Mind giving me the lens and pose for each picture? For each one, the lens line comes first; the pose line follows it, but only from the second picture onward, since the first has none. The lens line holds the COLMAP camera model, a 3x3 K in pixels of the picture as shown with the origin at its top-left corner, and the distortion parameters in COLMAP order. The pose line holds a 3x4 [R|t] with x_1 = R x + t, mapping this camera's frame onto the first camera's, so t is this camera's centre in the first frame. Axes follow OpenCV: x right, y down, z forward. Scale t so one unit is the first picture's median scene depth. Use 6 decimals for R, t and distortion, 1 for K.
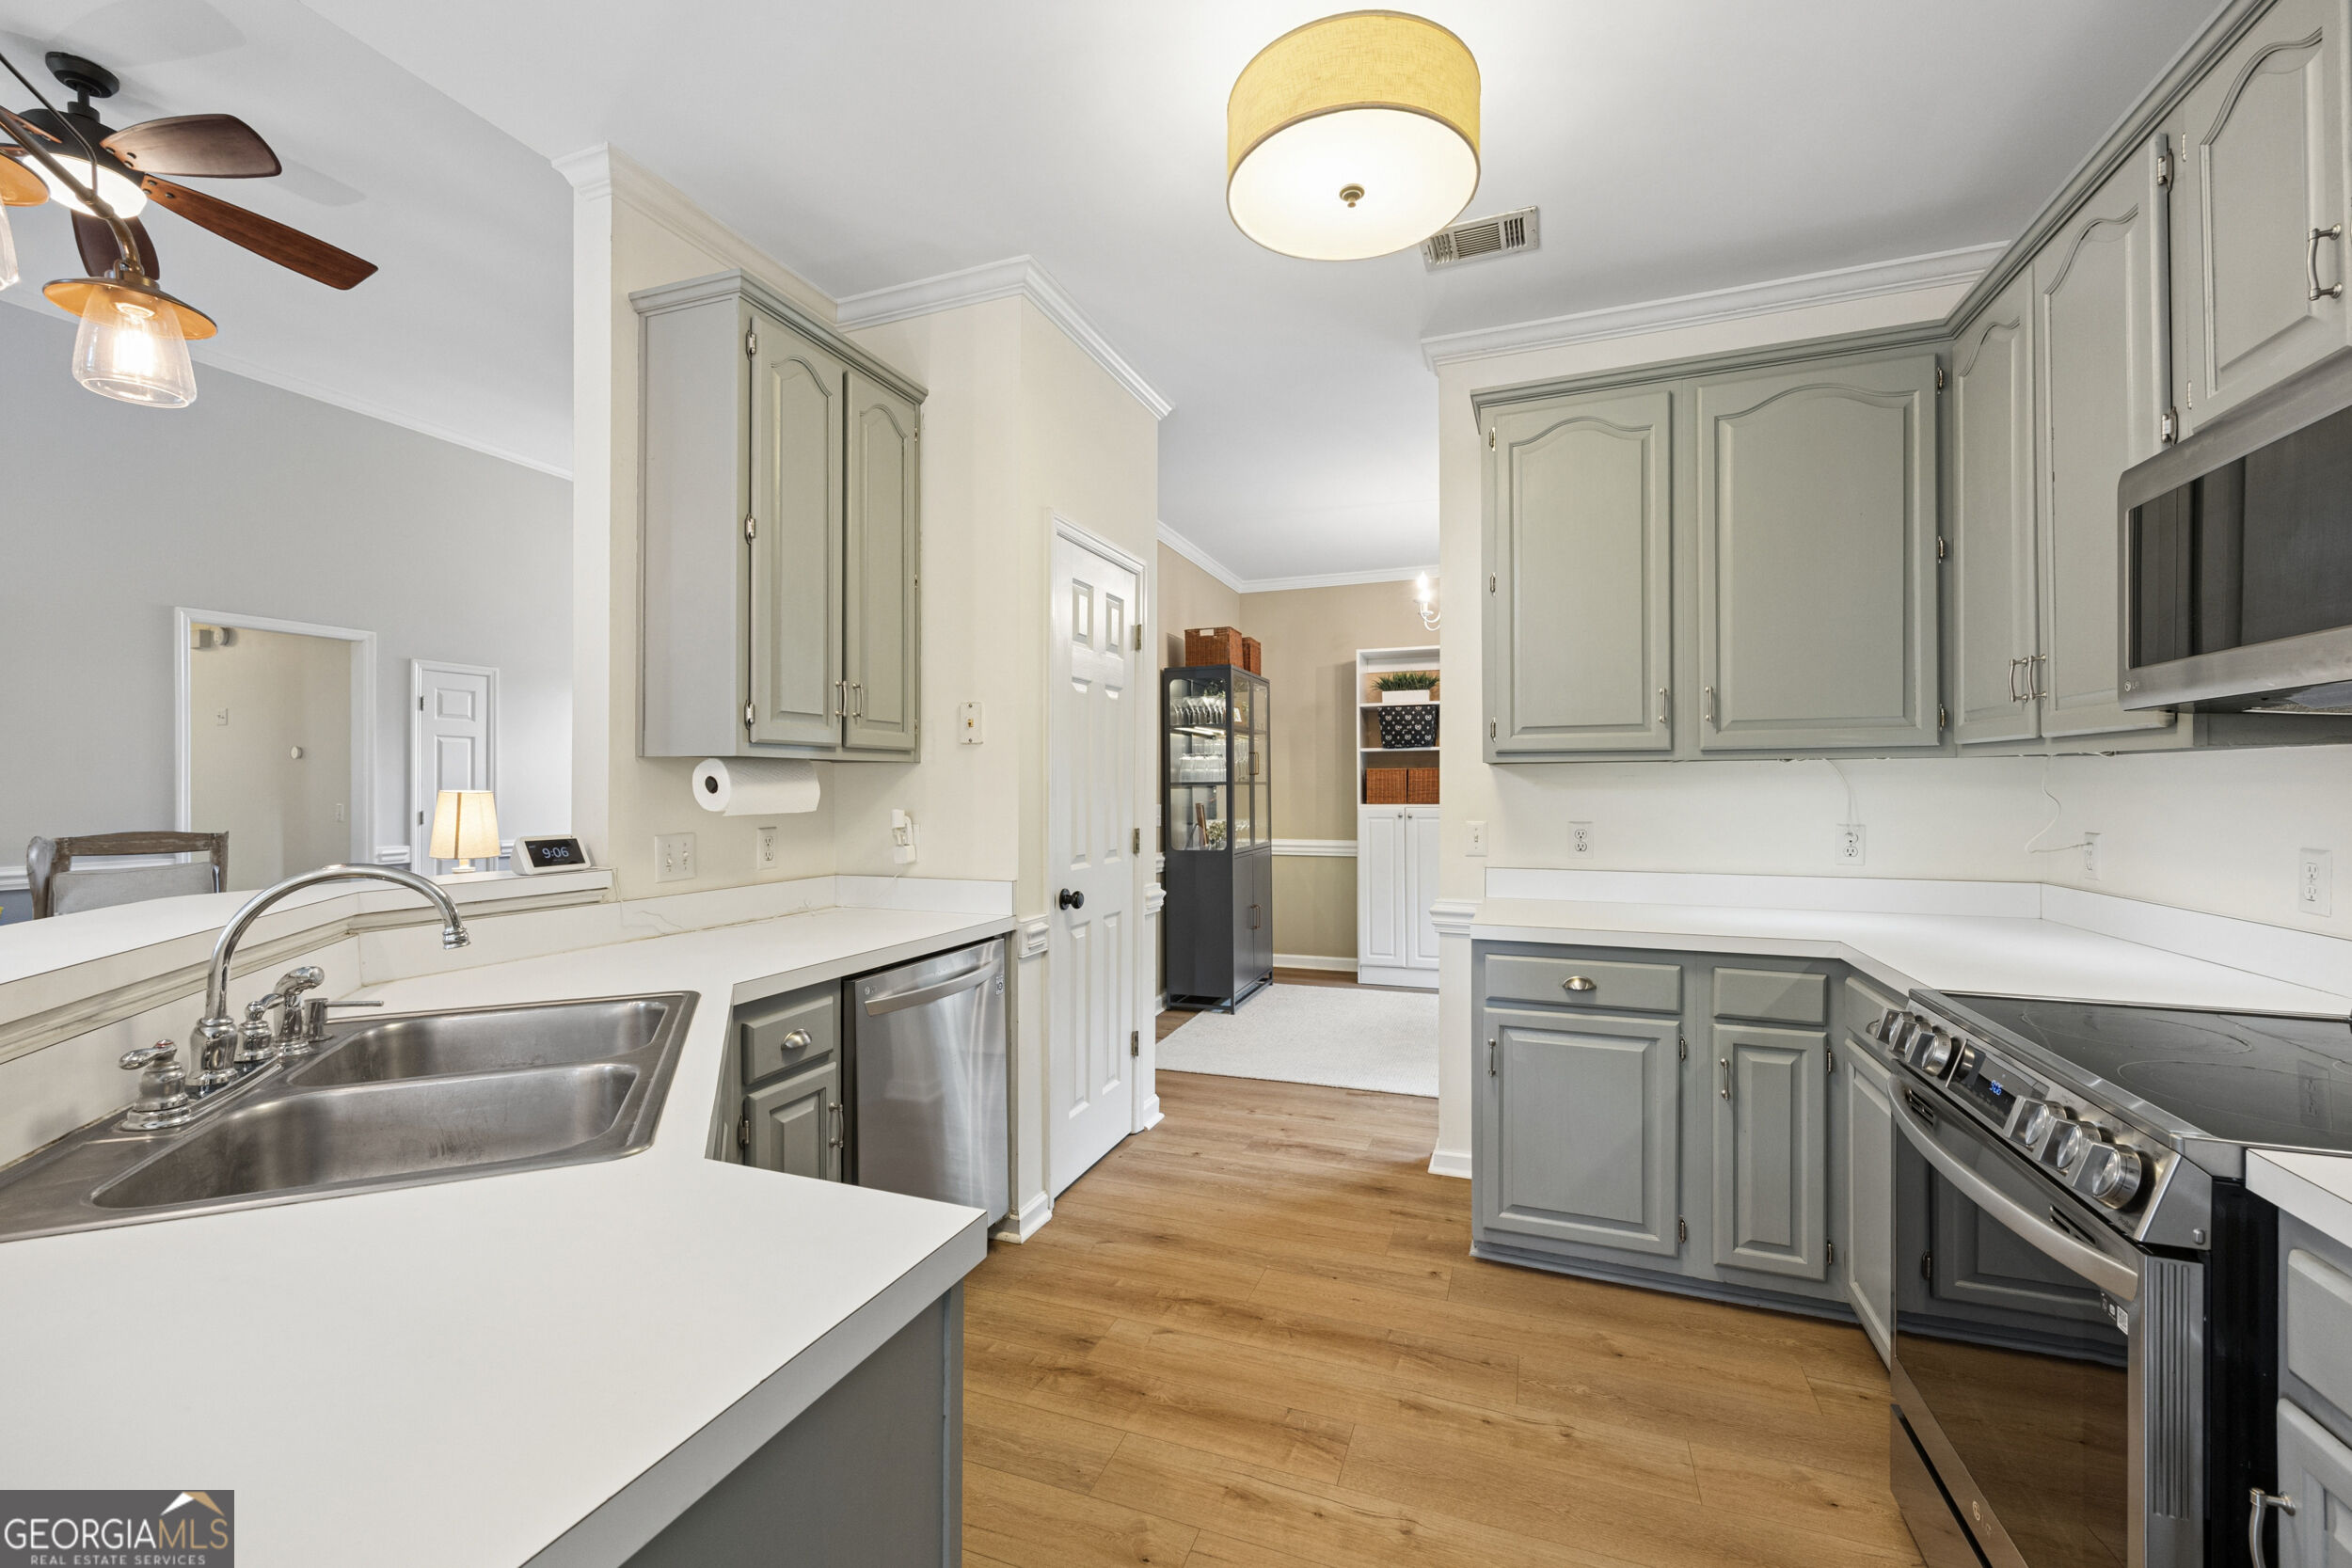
lens RADIAL K [[921.1, 0, 1176.0], [0, 921.1, 784.0], [0, 0, 1]] dist [-0.002000, -0.000057]
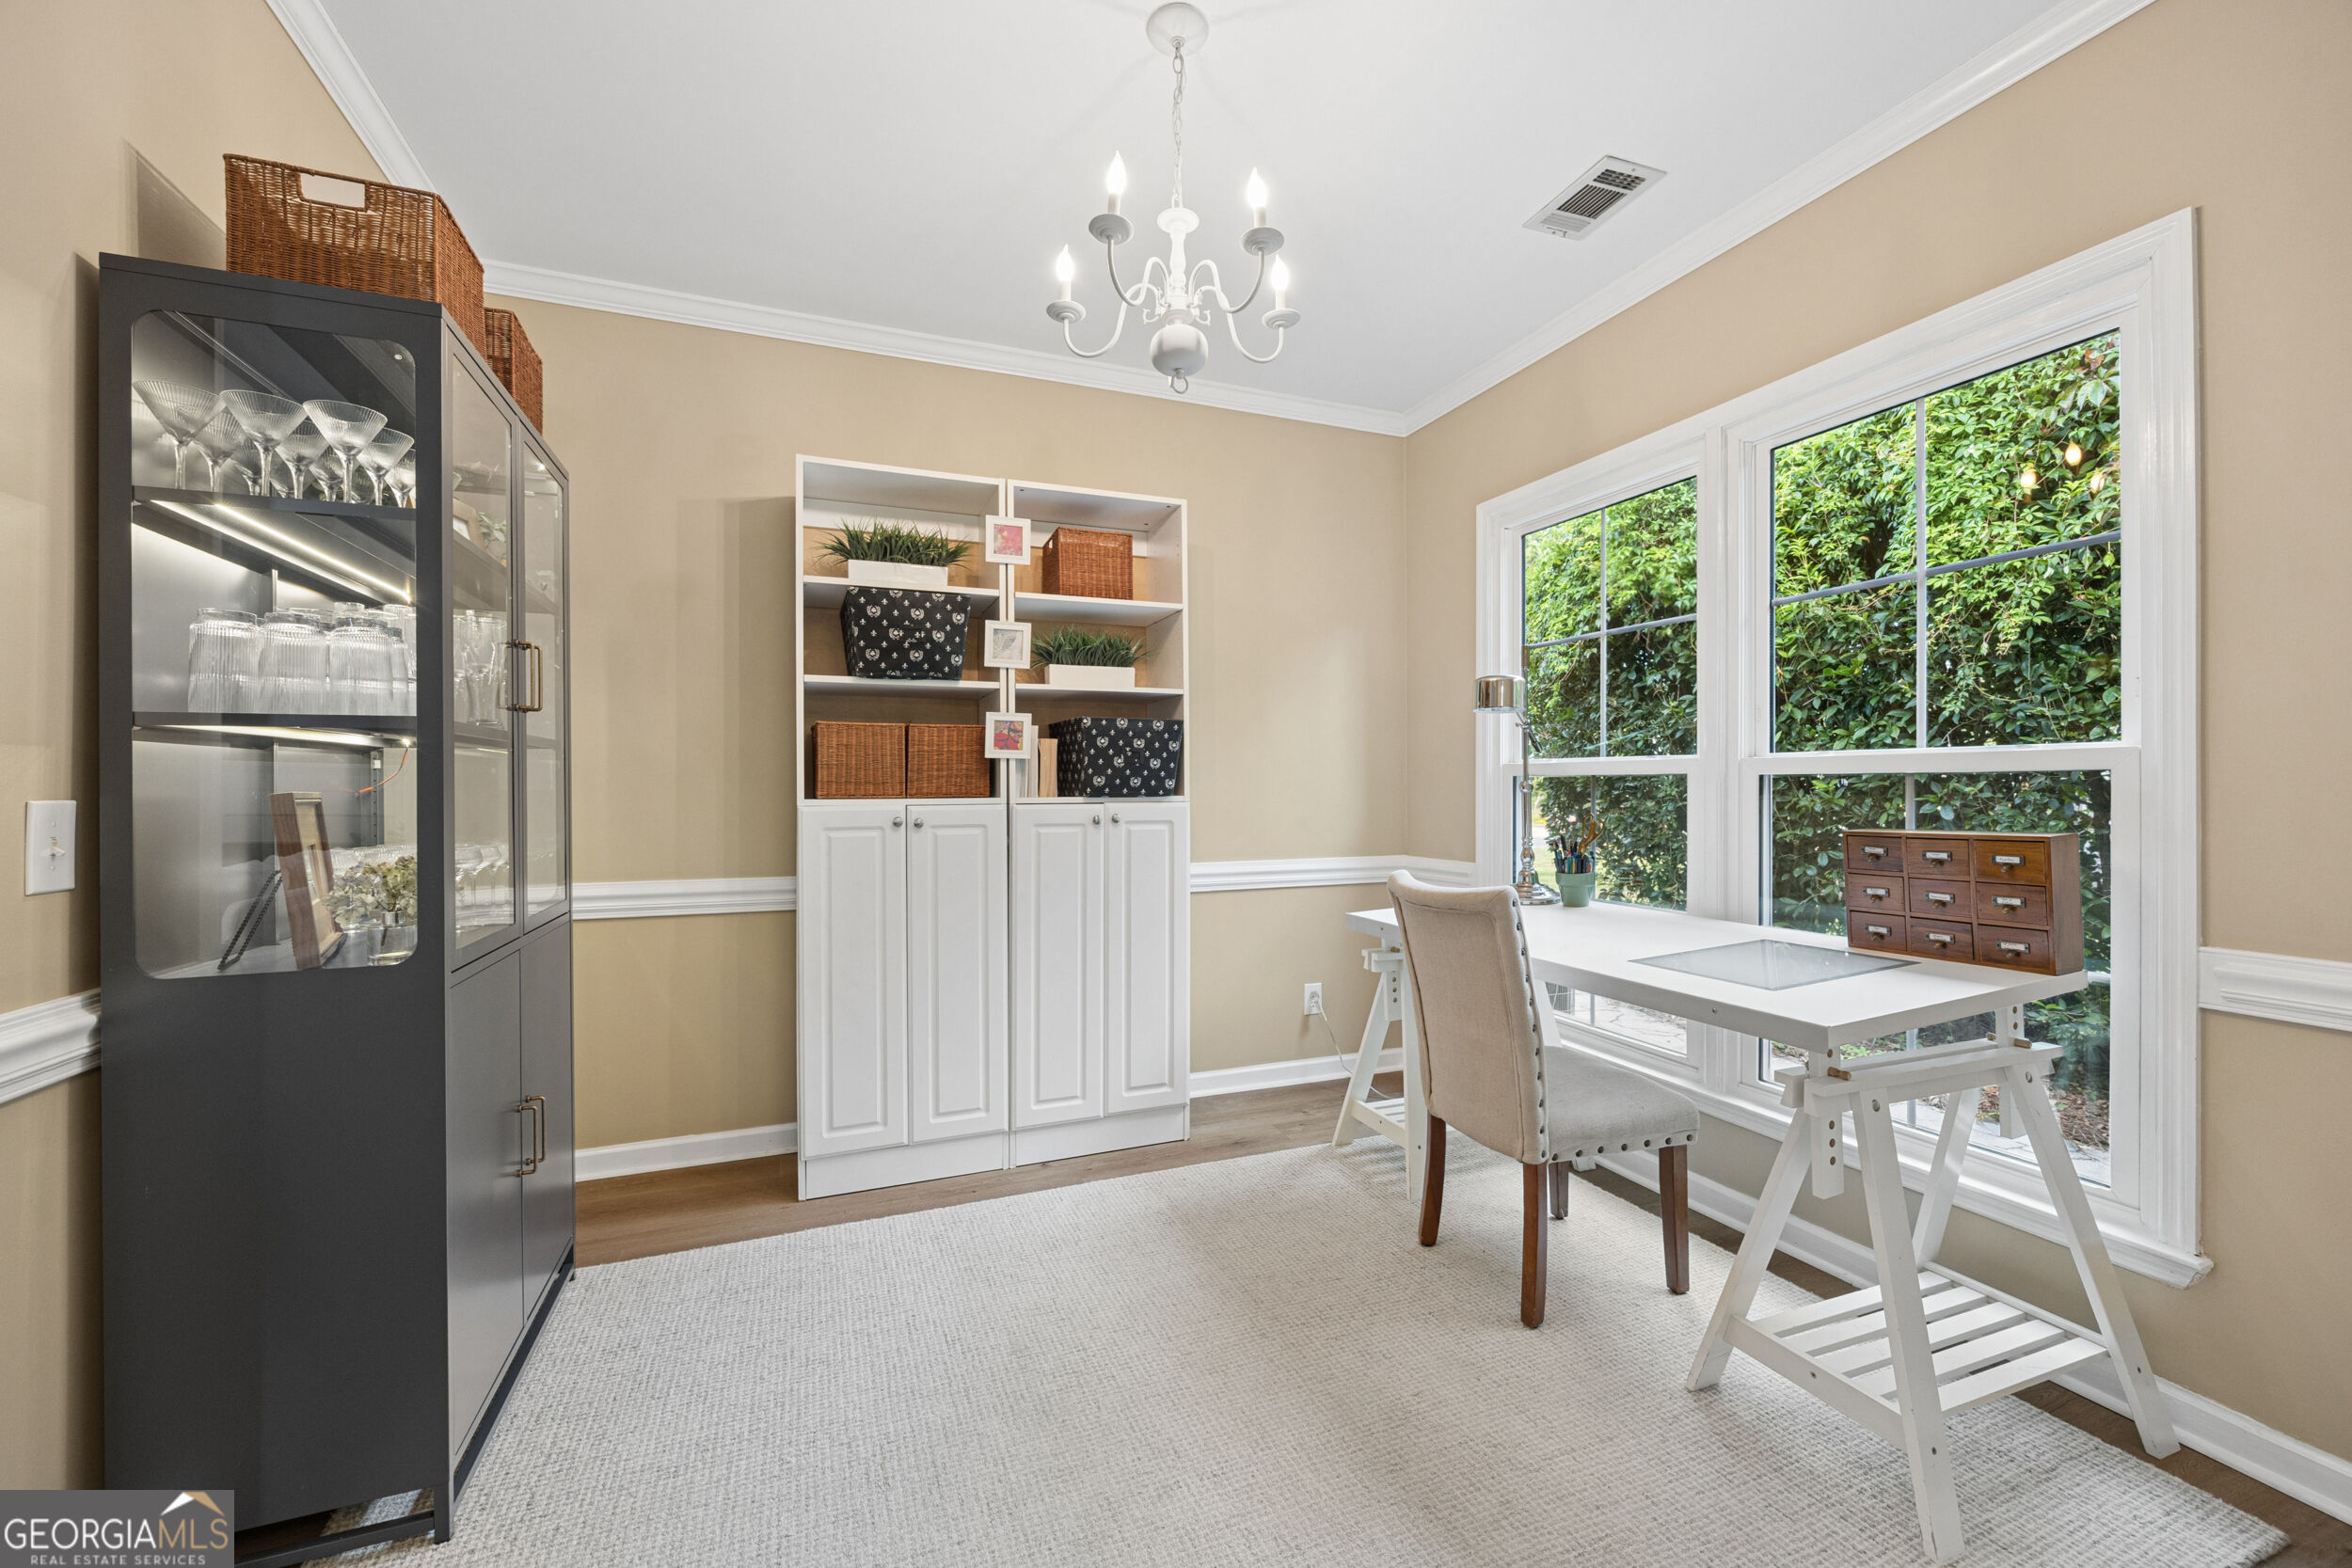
lens RADIAL K [[946.5, 0, 1176.0], [0, 946.5, 784.0], [0, 0, 1]] dist [-0.000541, 0.000109]
pose [[0.760846, 0.006121, 0.648903, 0.038321], [-0.010846, 0.999936, 0.003285, 0.011740], [-0.648842, -0.009538, 0.760864, 0.541448]]
